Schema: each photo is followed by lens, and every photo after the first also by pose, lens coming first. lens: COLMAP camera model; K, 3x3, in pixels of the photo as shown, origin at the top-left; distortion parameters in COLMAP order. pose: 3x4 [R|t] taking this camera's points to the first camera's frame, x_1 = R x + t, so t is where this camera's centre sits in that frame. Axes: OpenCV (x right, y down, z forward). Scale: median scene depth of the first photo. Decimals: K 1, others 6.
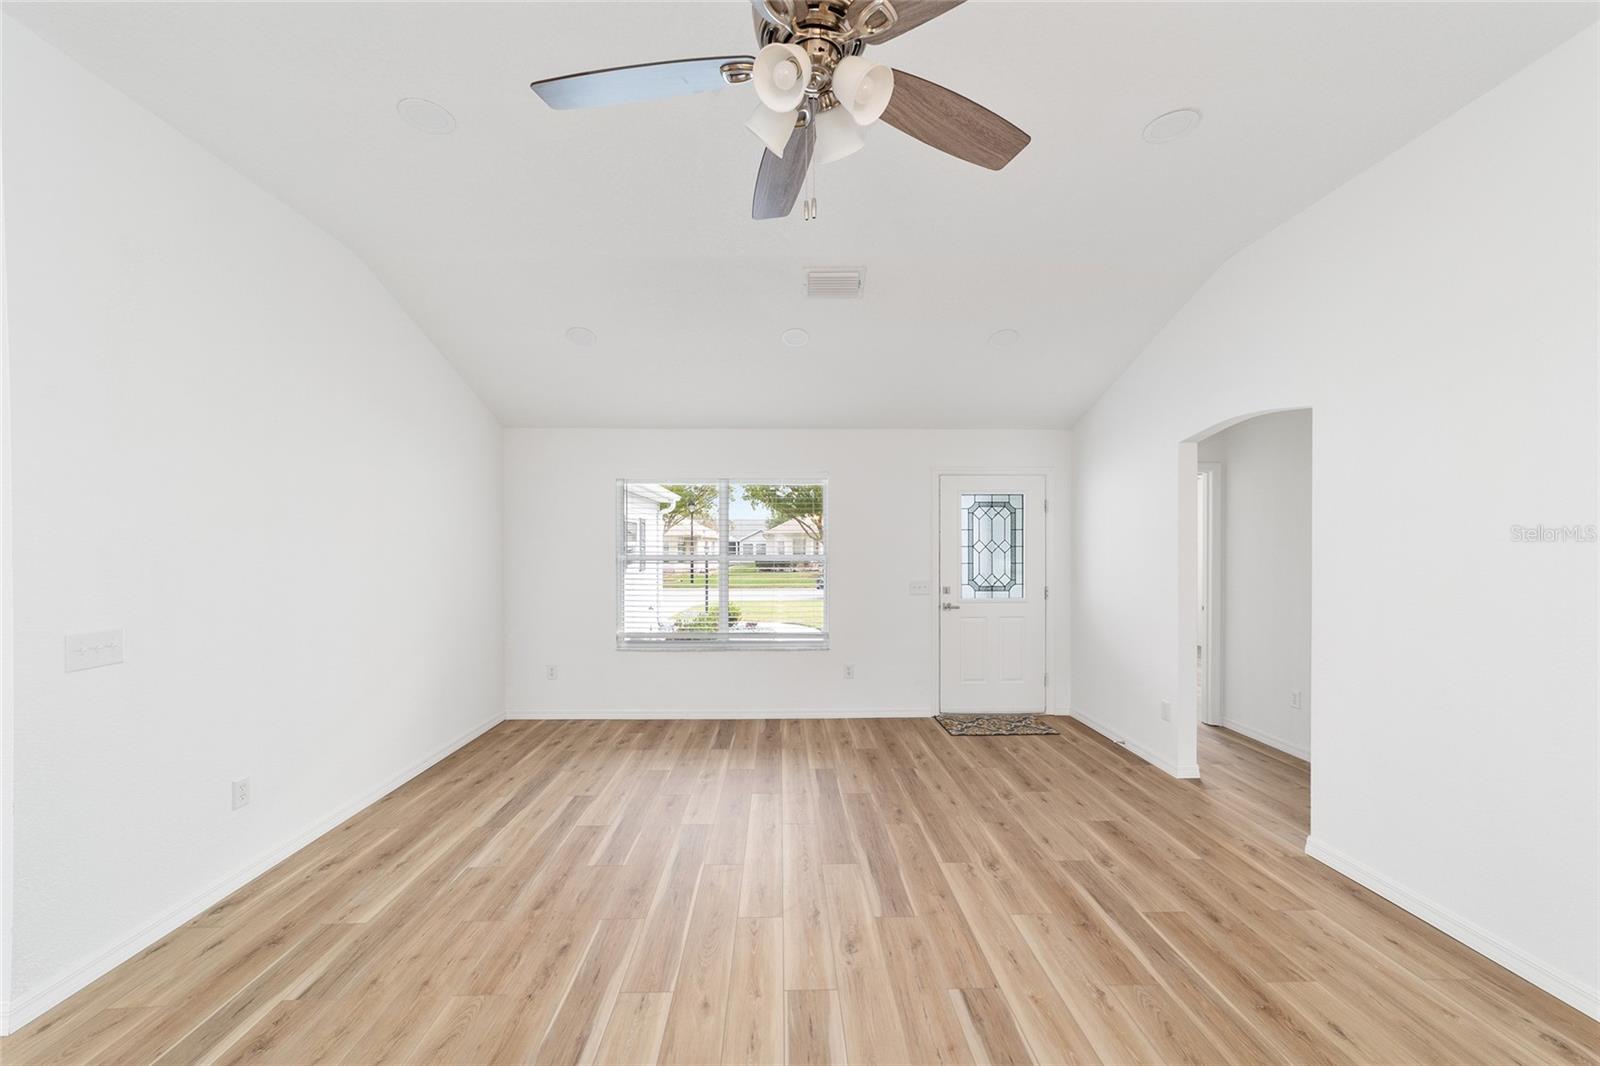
lens RADIAL K [[621.4, 0, 794.4], [0, 621.4, 550.8], [0, 0, 1]] dist [-0.017632, 0.009113]
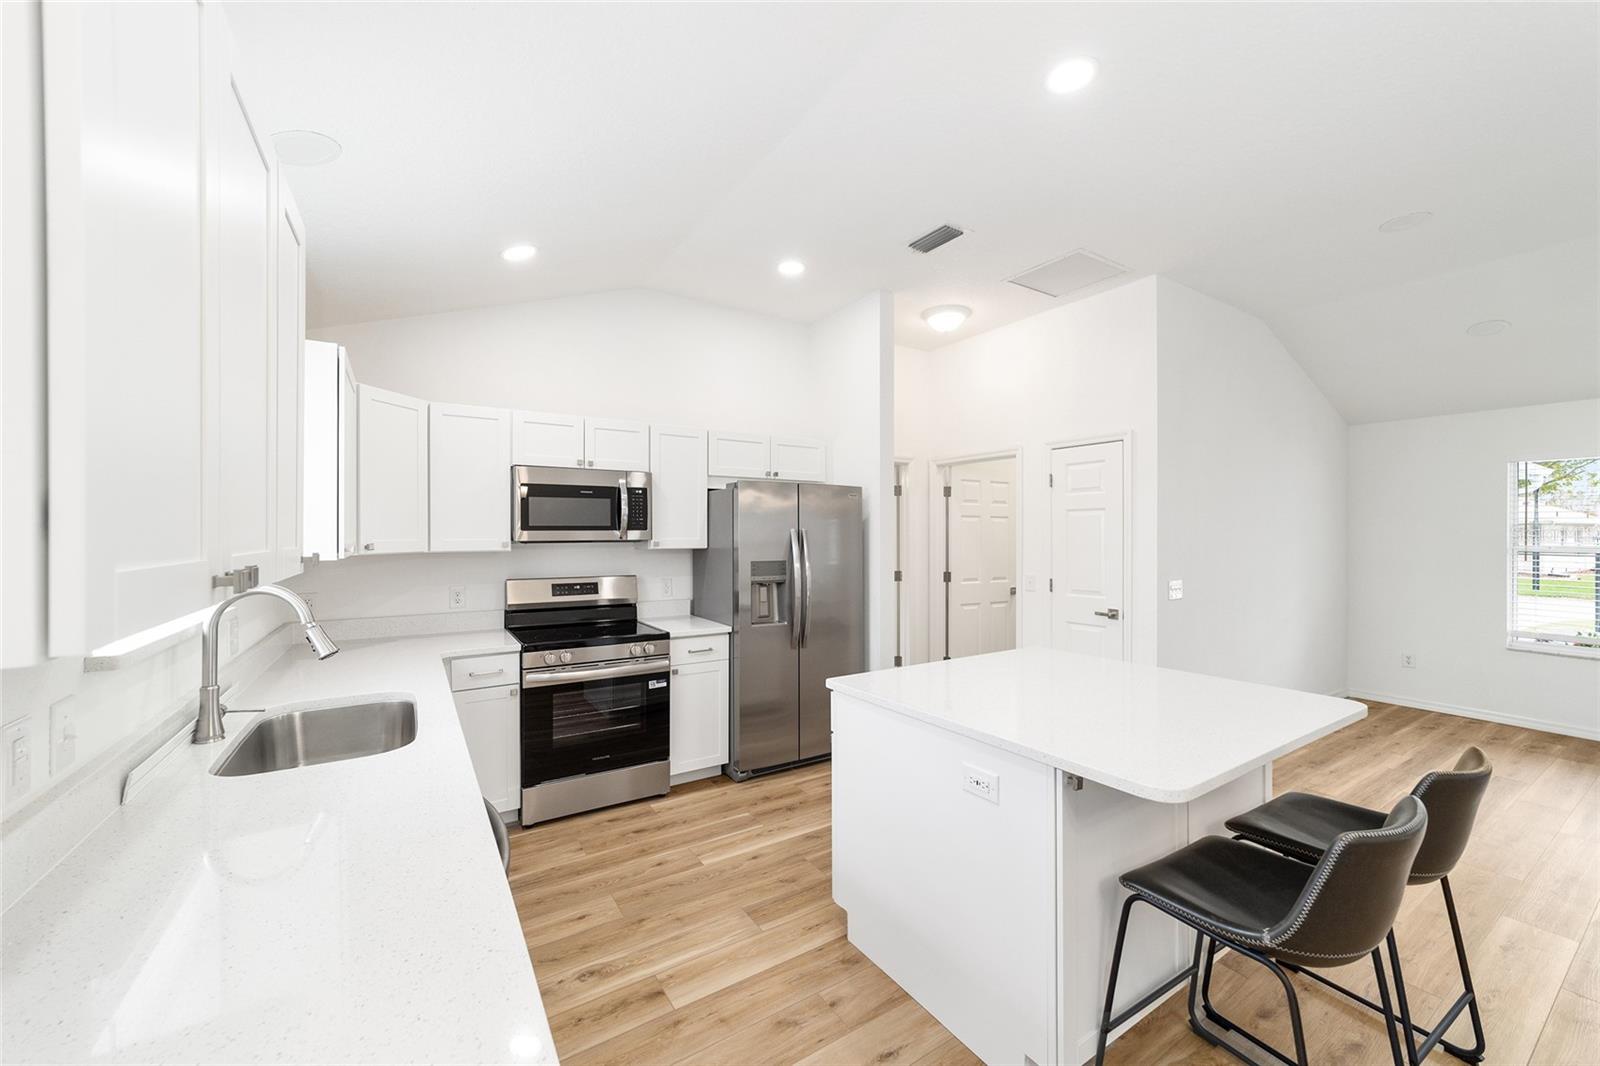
lens RADIAL K [[614.2, 0, 795.2], [0, 614.2, 537.9], [0, 0, 1]] dist [-0.016787, 0.009001]
pose [[0.514029, 0.007536, -0.857740, -0.073635], [-0.009540, 0.999950, 0.003068, 0.004062], [0.857720, 0.006605, 0.514075, -0.497068]]
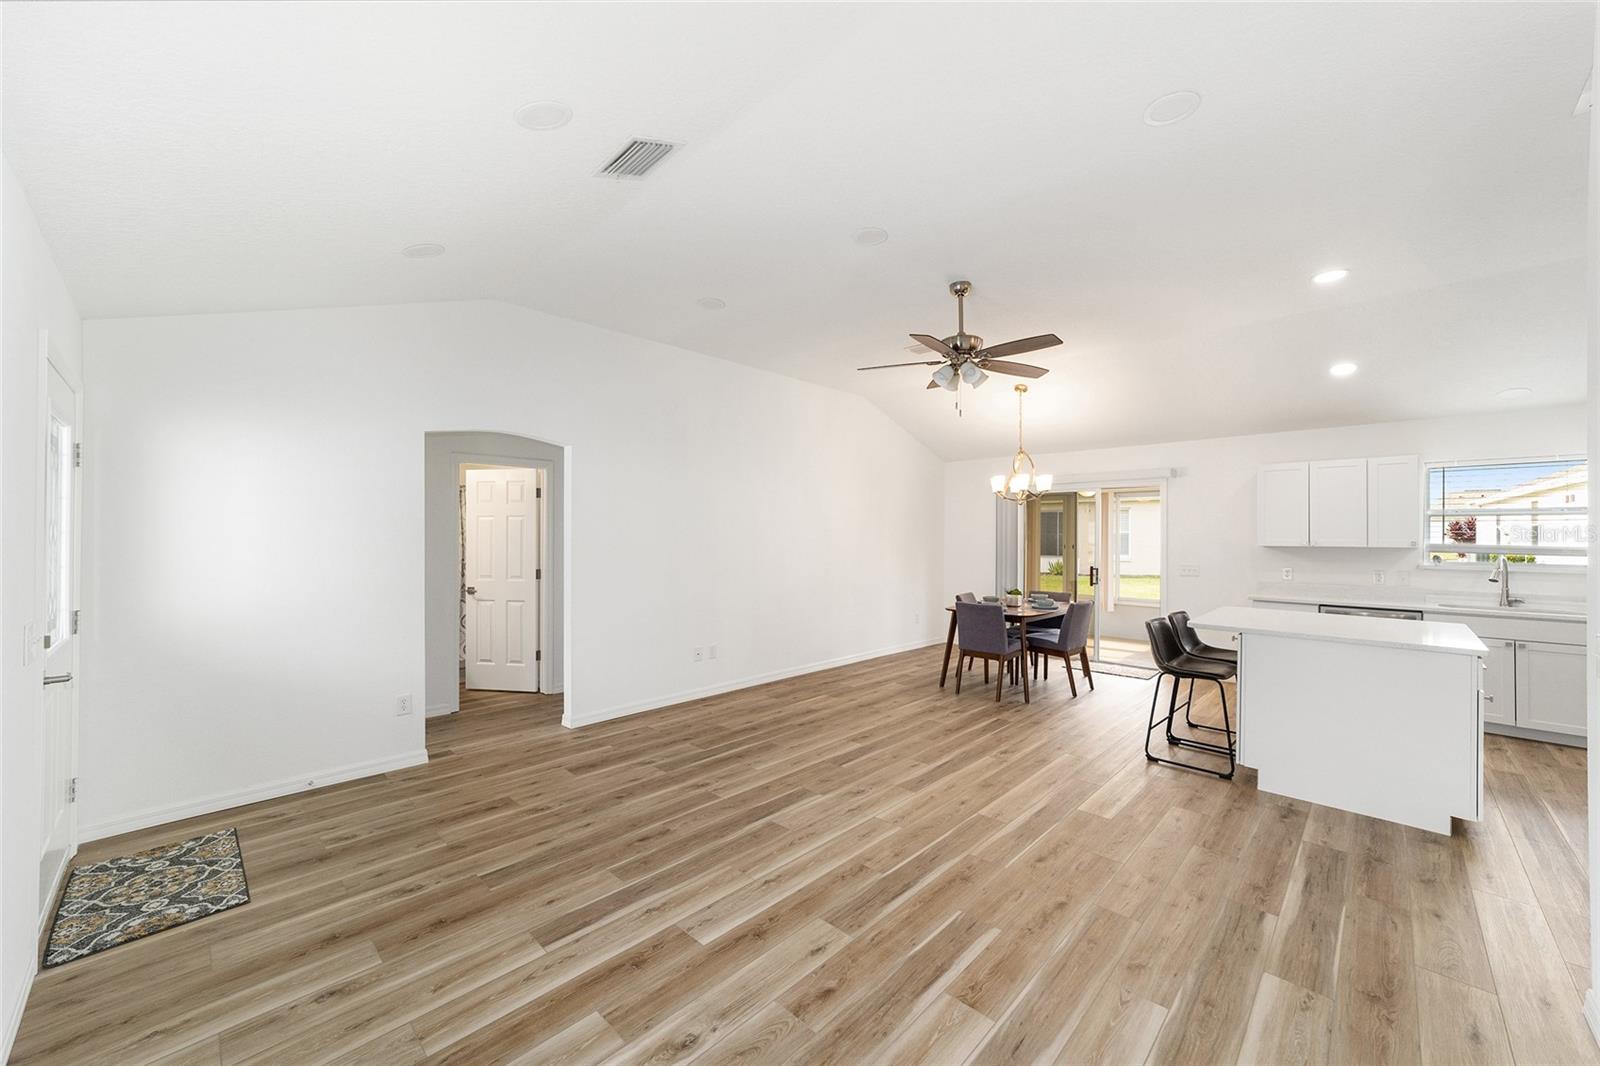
lens RADIAL K [[613.1, 0, 793.9], [0, 613.1, 531.1], [0, 0, 1]] dist [-0.016347, 0.008473]
pose [[-0.696482, 0.003896, 0.717564, -0.511091], [0.003166, 0.999992, -0.002357, -0.007401], [-0.717567, 0.000630, -0.696489, 1.241555]]
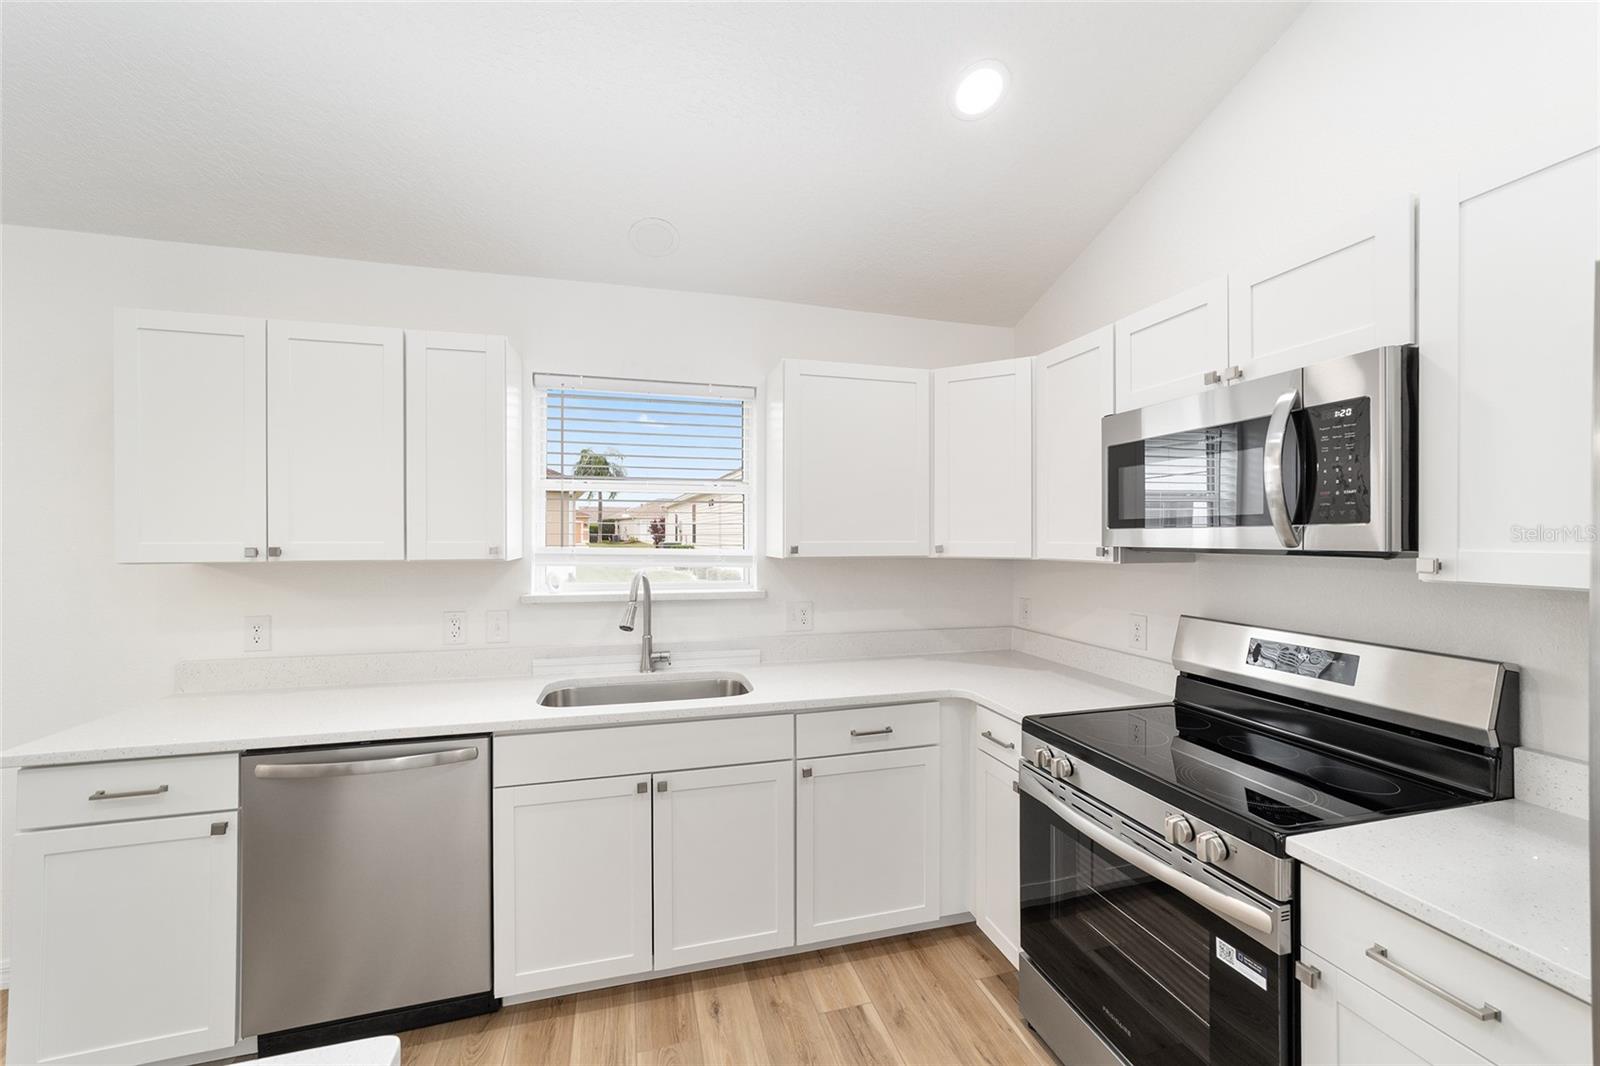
lens RADIAL K [[614.2, 0, 795.2], [0, 614.2, 537.9], [0, 0, 1]] dist [-0.016787, 0.009001]
pose [[-0.969957, 0.001512, -0.243272, -0.621571], [-0.001818, 0.999908, 0.013462, 0.001641], [0.243270, 0.013500, -0.969865, 0.010406]]
